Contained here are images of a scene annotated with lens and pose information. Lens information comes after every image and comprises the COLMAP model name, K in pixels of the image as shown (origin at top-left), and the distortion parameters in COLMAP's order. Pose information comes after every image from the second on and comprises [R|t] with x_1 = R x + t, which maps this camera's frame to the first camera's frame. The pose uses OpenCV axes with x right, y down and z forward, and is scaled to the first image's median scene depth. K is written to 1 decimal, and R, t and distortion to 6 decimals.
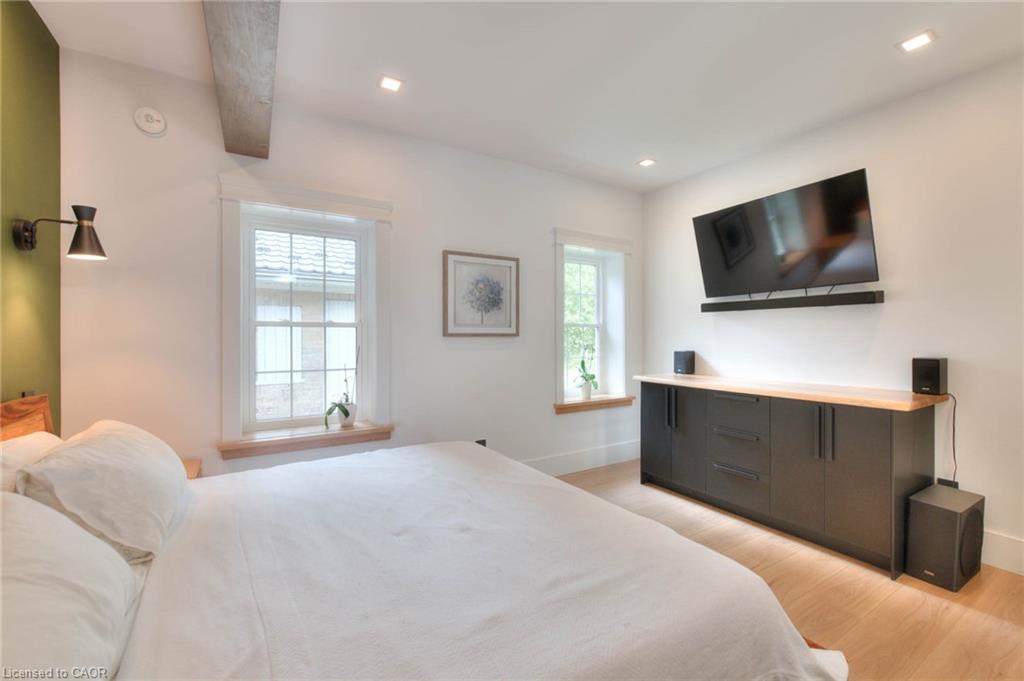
lens RADIAL K [[429.3, 0, 507.4], [0, 429.3, 341.2], [0, 0, 1]] dist [-0.000140, 0.000179]
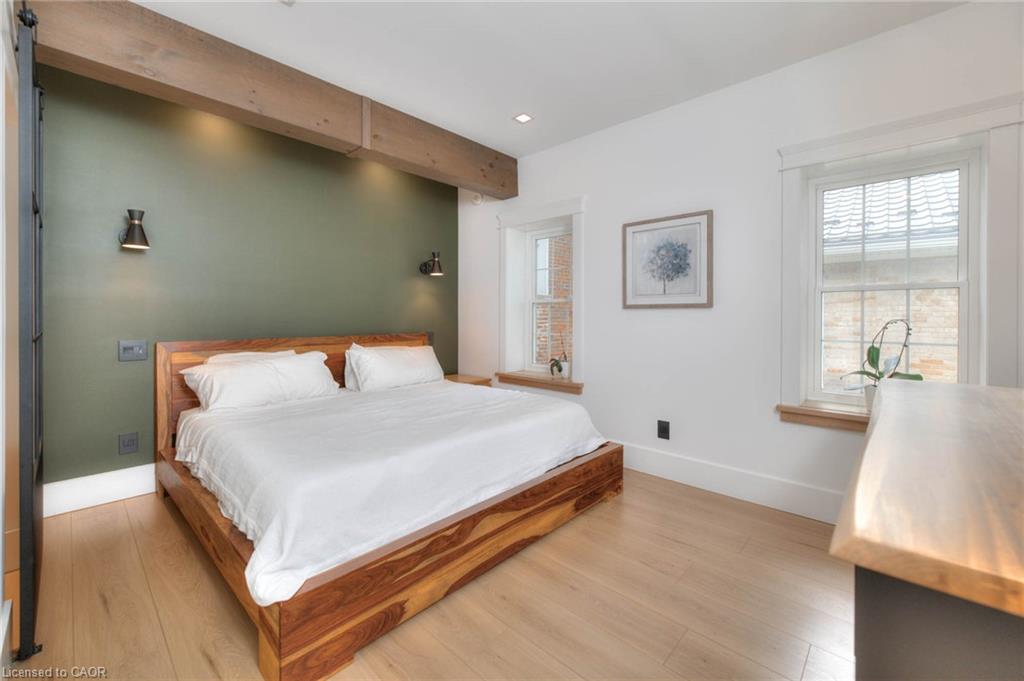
lens RADIAL K [[411.7, 0, 518.5], [0, 411.7, 327.4], [0, 0, 1]] dist [0.000709, 0.000284]
pose [[0.297736, 0.029467, -0.954193, 0.691421], [-0.006985, 0.999564, 0.028688, 0.008891], [0.954623, -0.001876, 0.297812, 0.438765]]
